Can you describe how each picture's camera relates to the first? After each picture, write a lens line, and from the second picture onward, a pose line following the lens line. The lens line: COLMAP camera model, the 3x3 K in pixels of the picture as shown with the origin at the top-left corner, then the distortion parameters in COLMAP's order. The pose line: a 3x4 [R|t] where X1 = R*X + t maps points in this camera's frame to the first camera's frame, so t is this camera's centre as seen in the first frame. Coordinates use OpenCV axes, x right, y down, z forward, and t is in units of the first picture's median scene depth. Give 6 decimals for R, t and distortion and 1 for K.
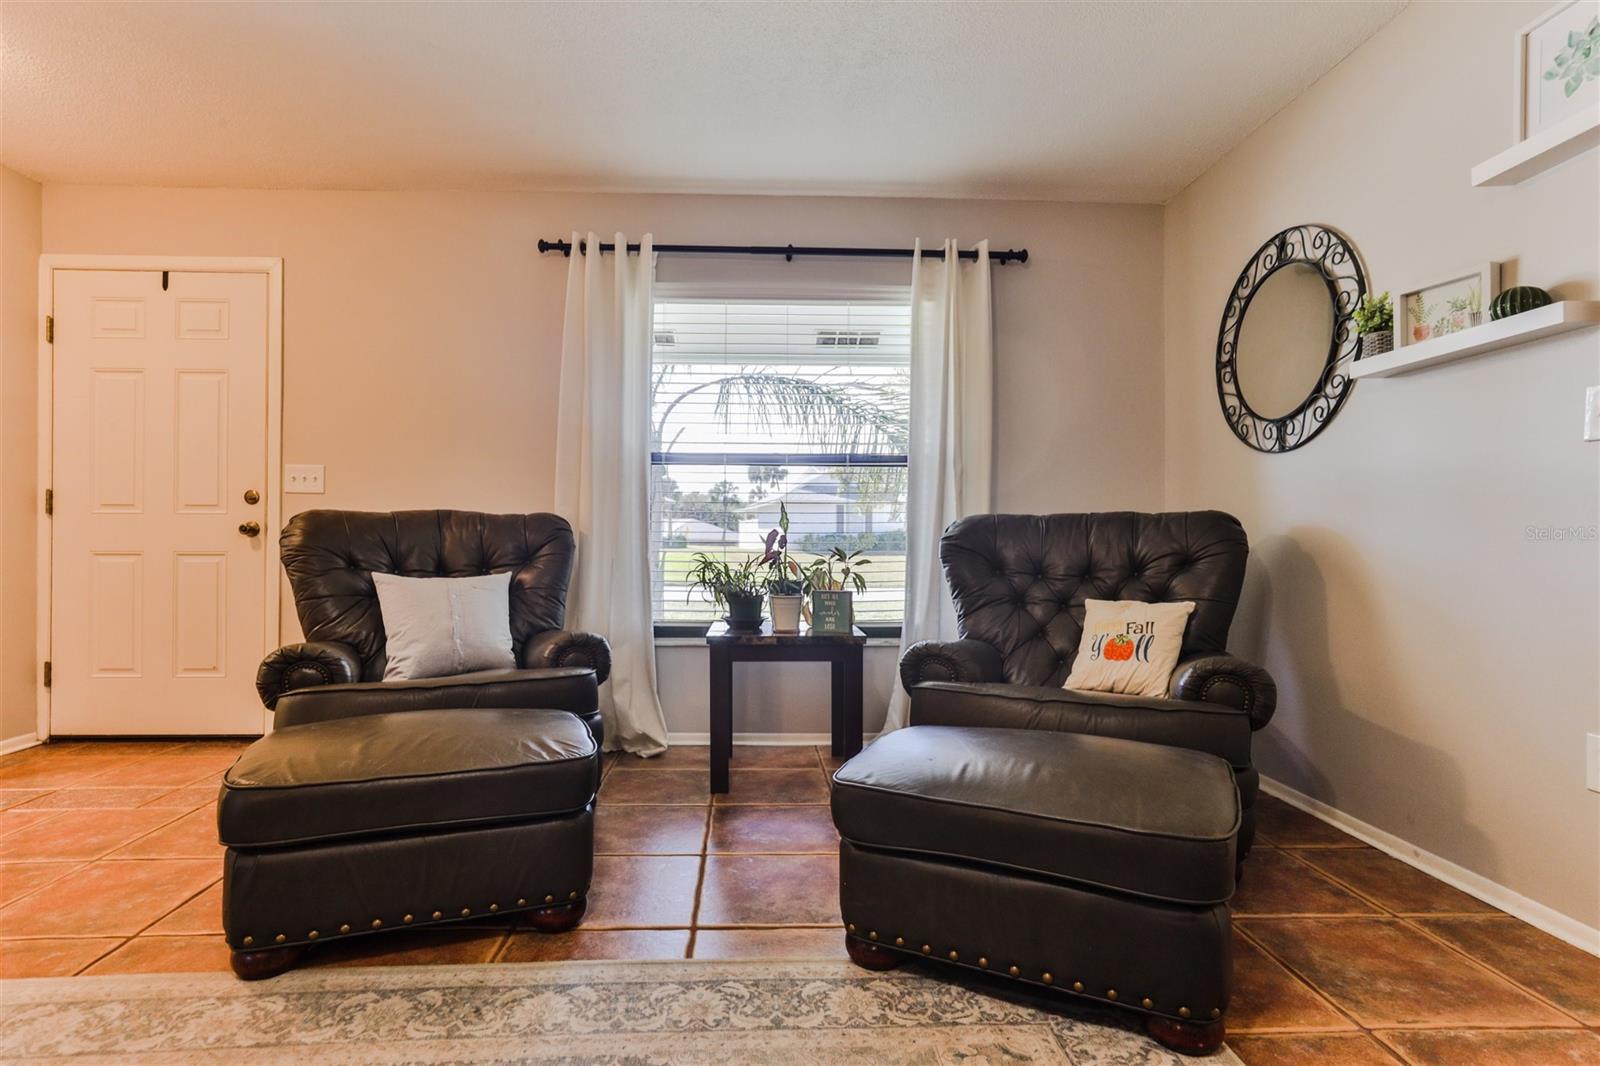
lens RADIAL K [[789.6, 0, 778.4], [0, 789.6, 538.6], [0, 0, 1]] dist [-0.032227, 0.023726]
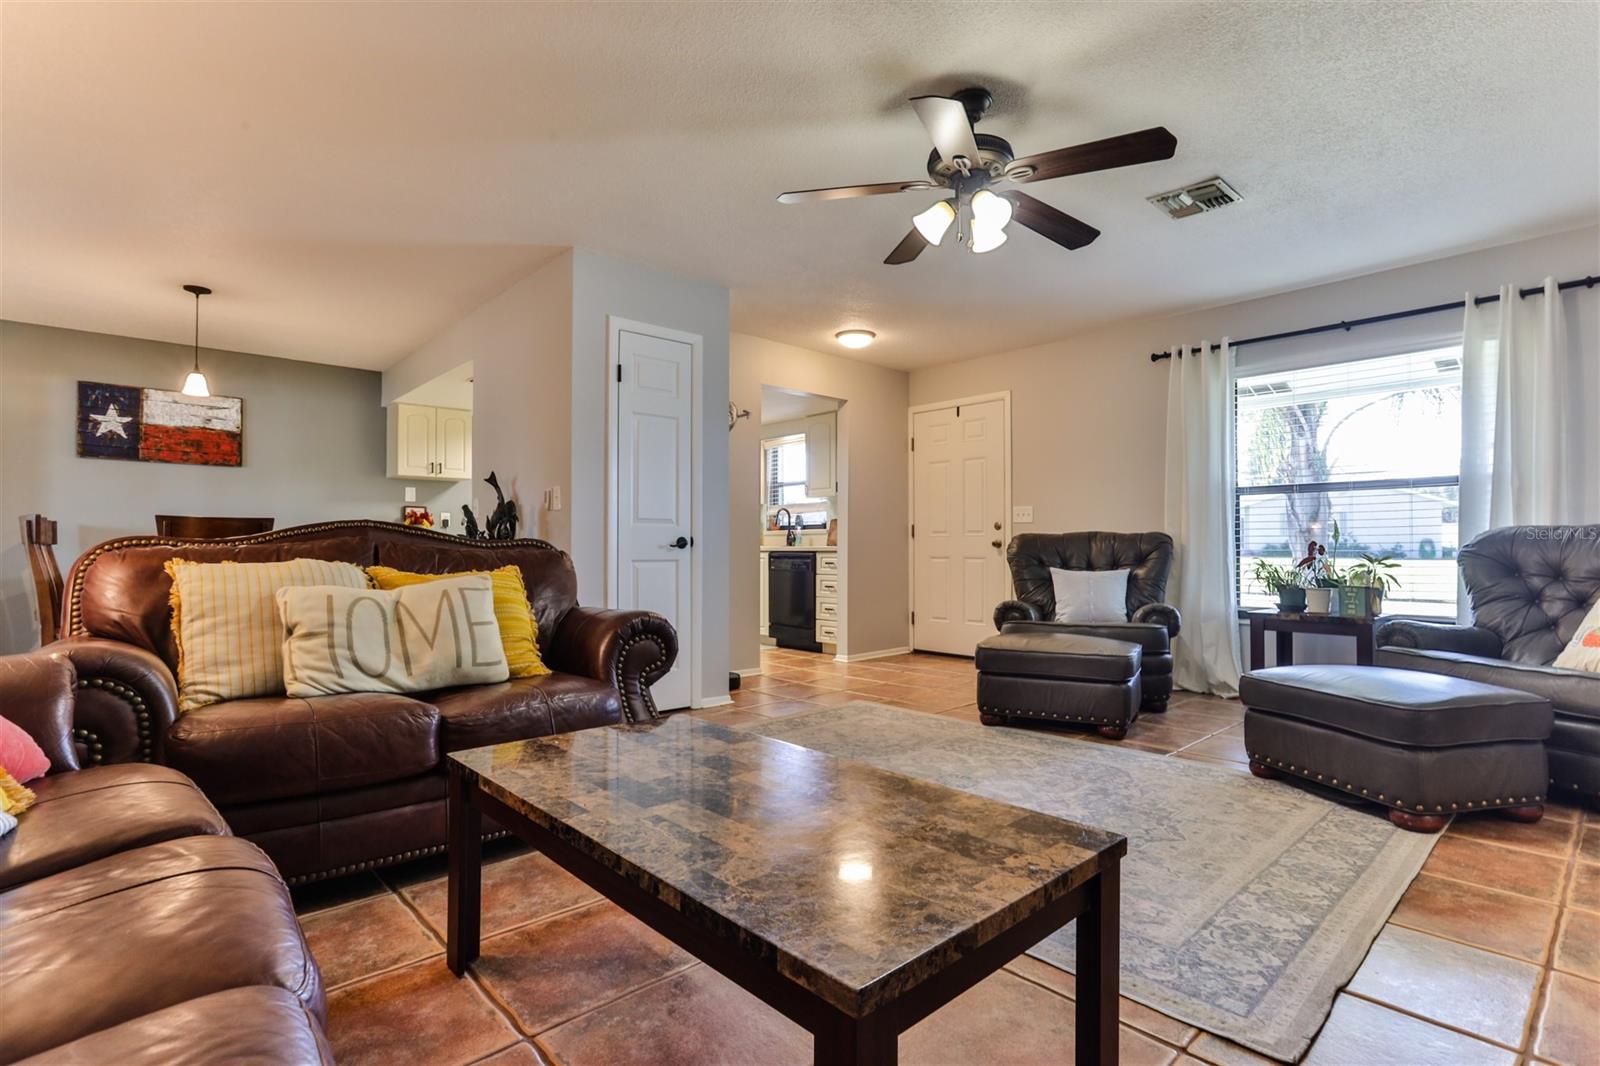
lens RADIAL K [[789.6, 0, 819.0], [0, 789.6, 529.7], [0, 0, 1]] dist [-0.032227, 0.023726]
pose [[0.663945, -0.023076, -0.747425, 0.479465], [0.005224, 0.999642, -0.026222, 0.000755], [0.747763, 0.013505, 0.663828, -0.597816]]
